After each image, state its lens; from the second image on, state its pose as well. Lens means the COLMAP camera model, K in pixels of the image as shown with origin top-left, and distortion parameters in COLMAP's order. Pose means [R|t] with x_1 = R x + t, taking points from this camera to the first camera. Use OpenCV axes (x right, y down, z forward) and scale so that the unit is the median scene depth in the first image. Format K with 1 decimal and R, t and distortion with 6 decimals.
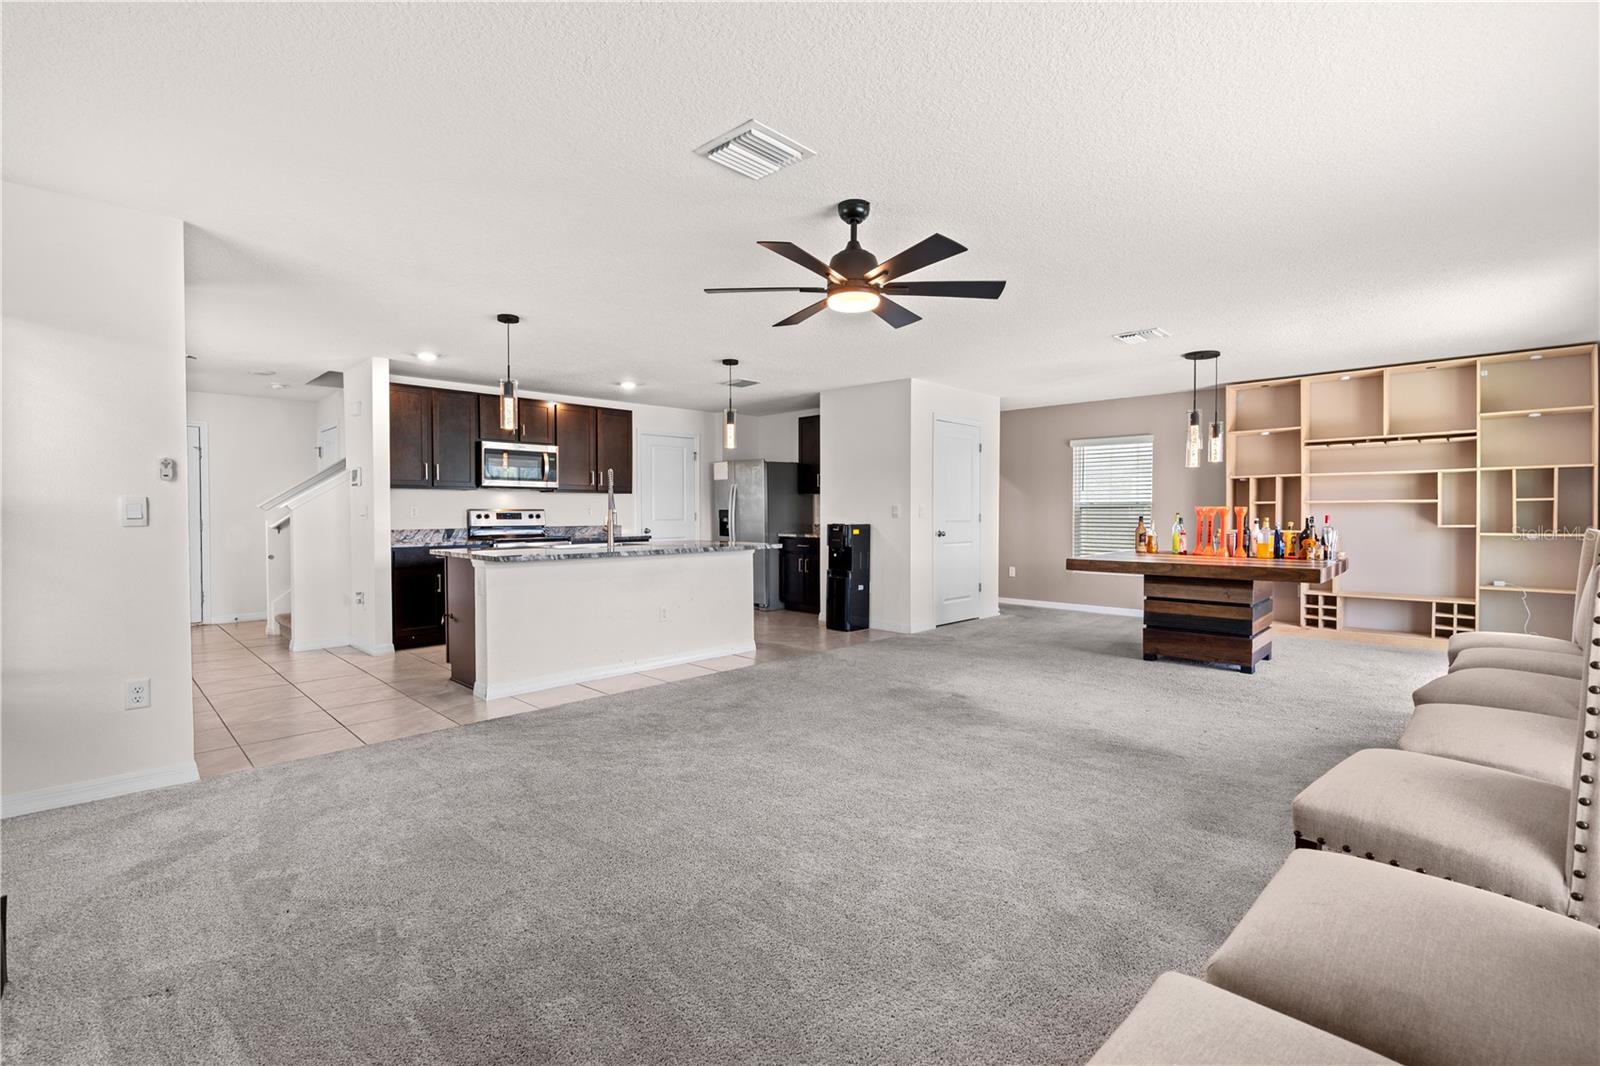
lens RADIAL K [[728.0, 0, 802.4], [0, 728.0, 525.6], [0, 0, 1]] dist [-0.013847, 0.003438]
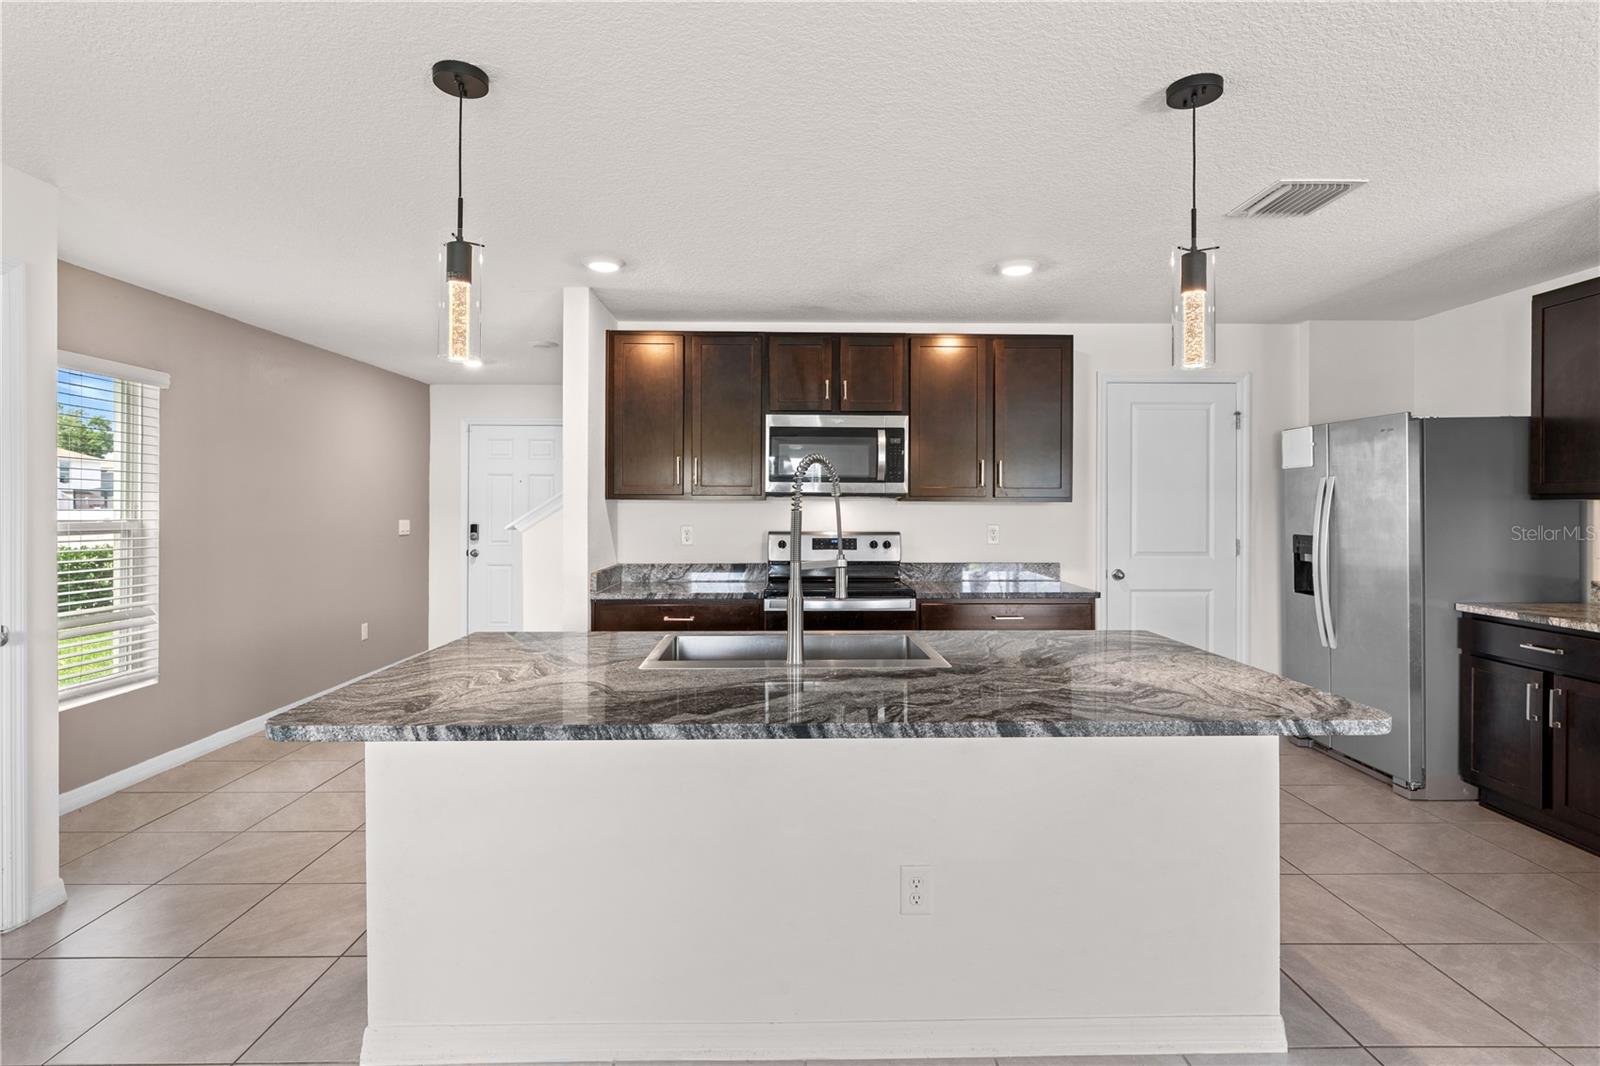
lens RADIAL K [[779.4, 0, 796.9], [0, 779.4, 509.0], [0, 0, 1]] dist [-0.009093, 0.000911]
pose [[0.712226, 0.004914, -0.701933, 0.005884], [-0.016752, 0.999810, -0.009998, -0.034380], [0.701750, 0.018880, 0.712173, 0.547482]]
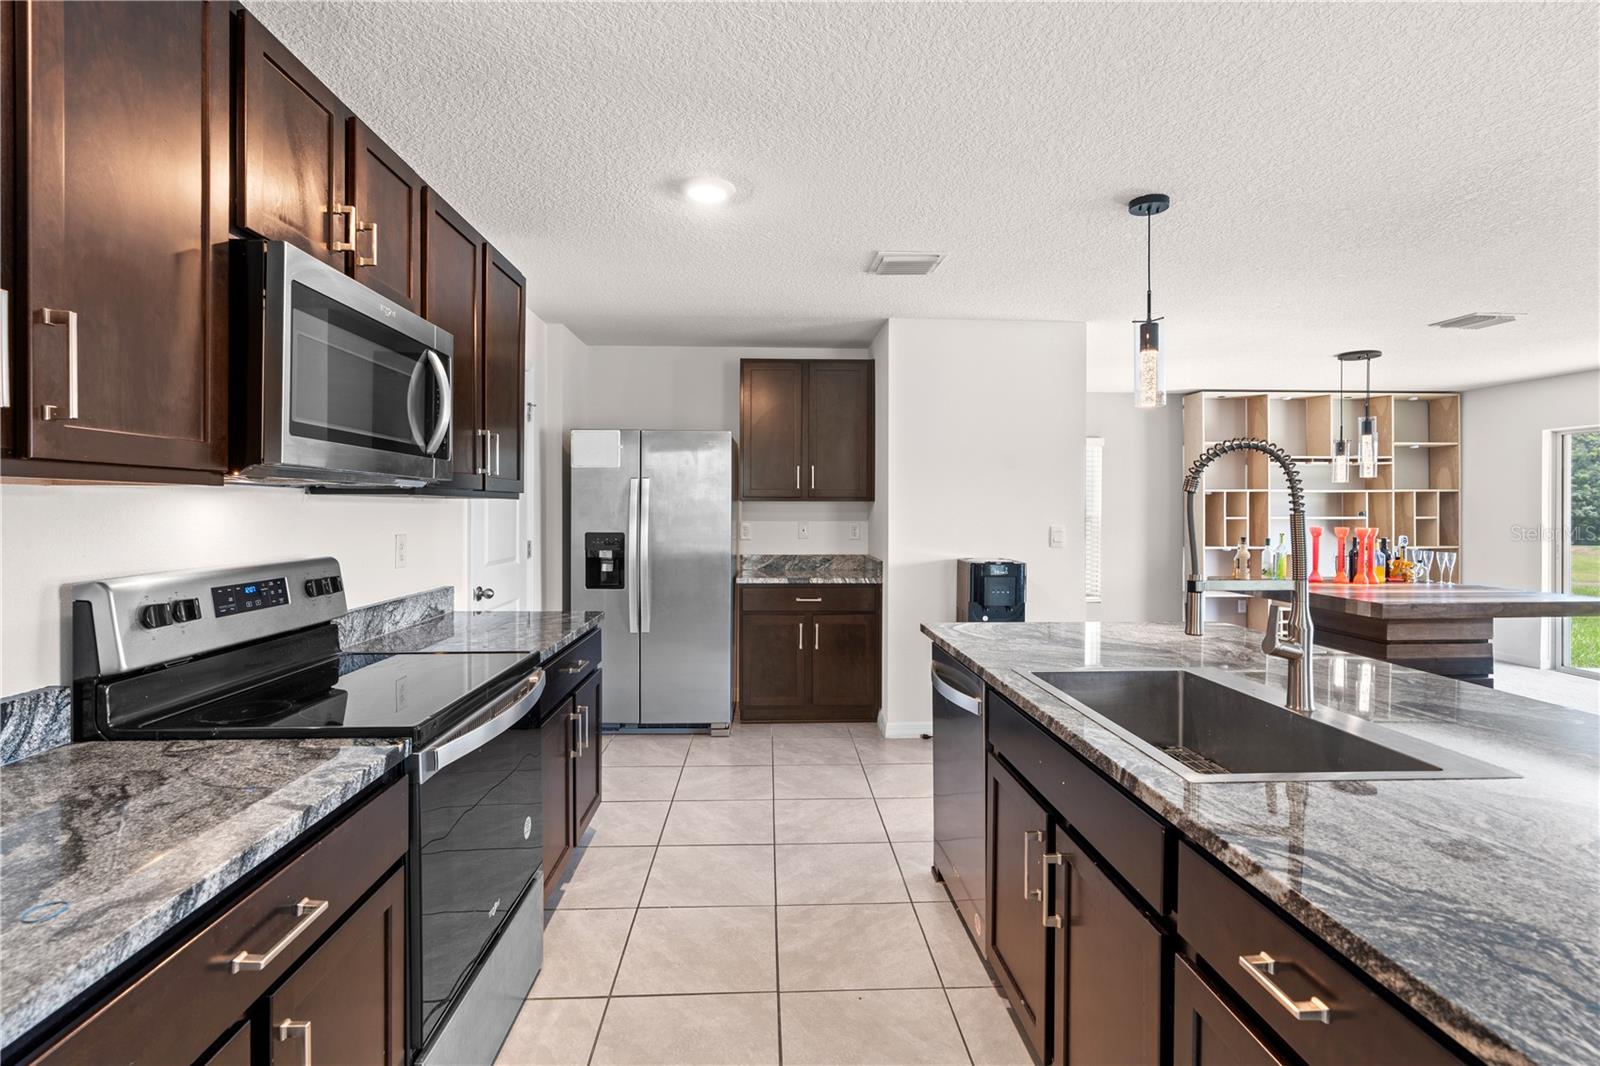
lens RADIAL K [[762.9, 0, 806.0], [0, 762.9, 513.5], [0, 0, 1]] dist [-0.001210, 0.000217]
pose [[0.670799, -0.003148, 0.741633, -0.470945], [0.010839, 0.999926, -0.005560, -0.037020], [-0.741560, 0.011768, 0.670783, 0.710849]]
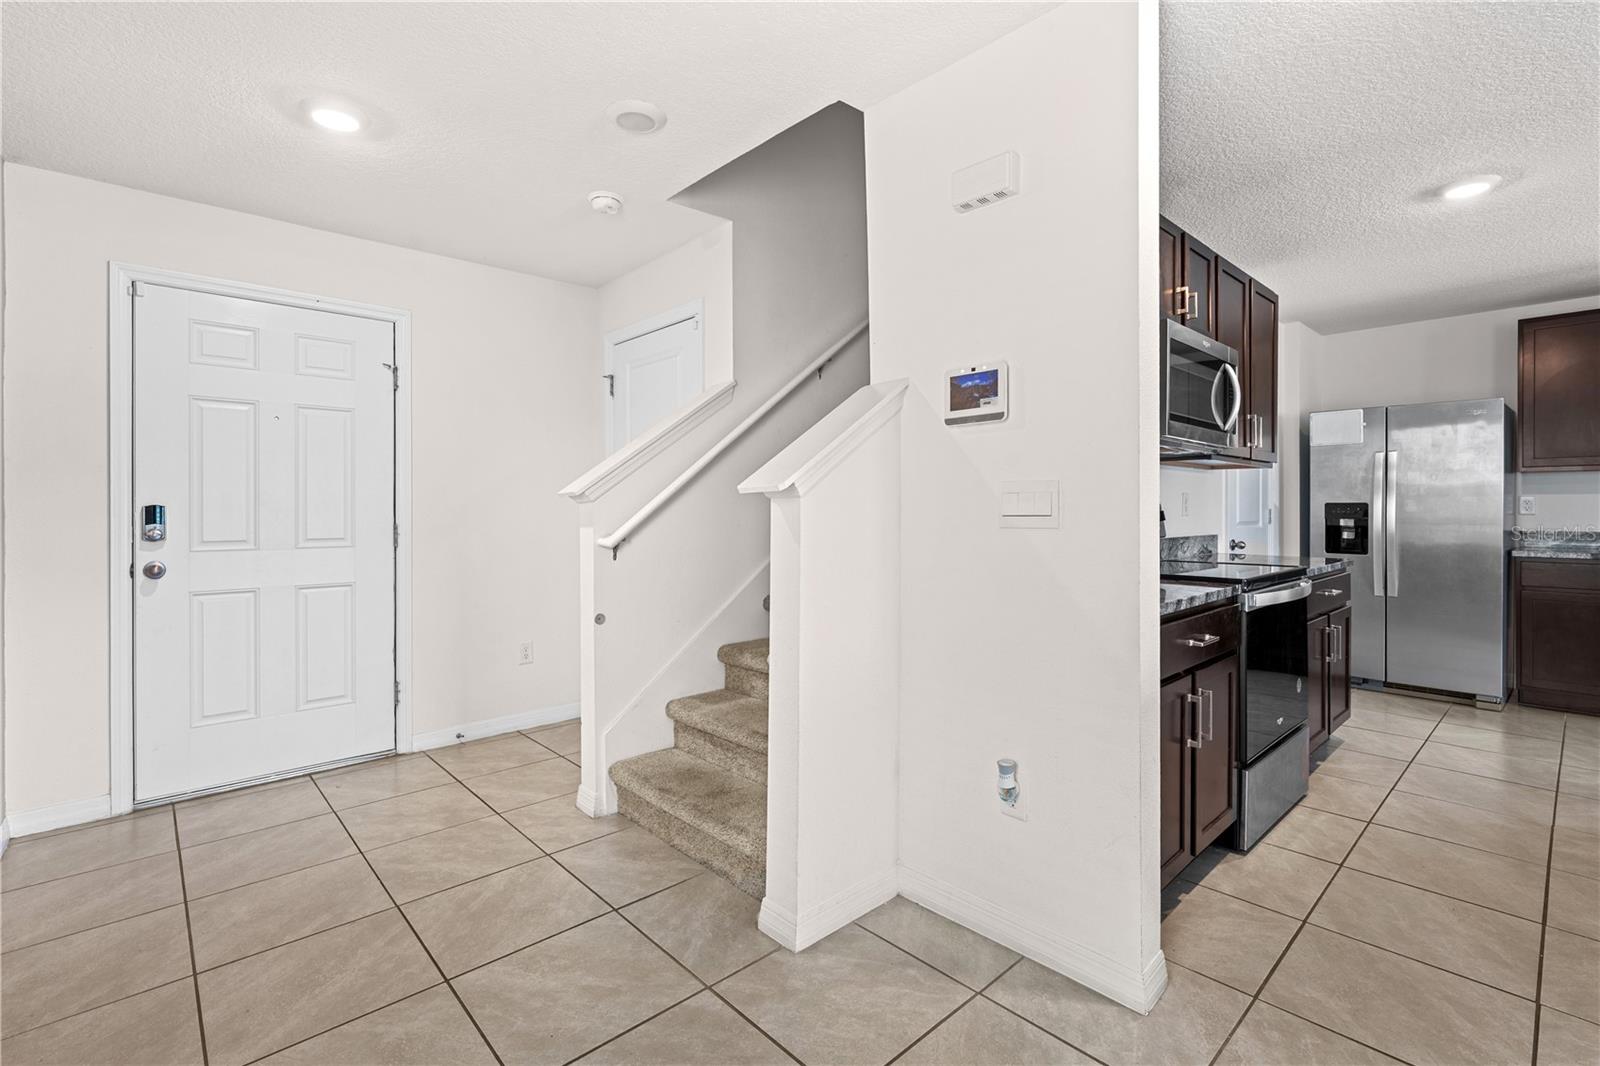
lens RADIAL K [[728.0, 0, 790.2], [0, 728.0, 511.4], [0, 0, 1]] dist [-0.013847, 0.003438]
pose [[0.998598, -0.000042, -0.052937, -0.581819], [-0.000842, 0.999860, -0.016688, -0.008828], [0.052931, 0.016709, 0.998458, 0.577347]]
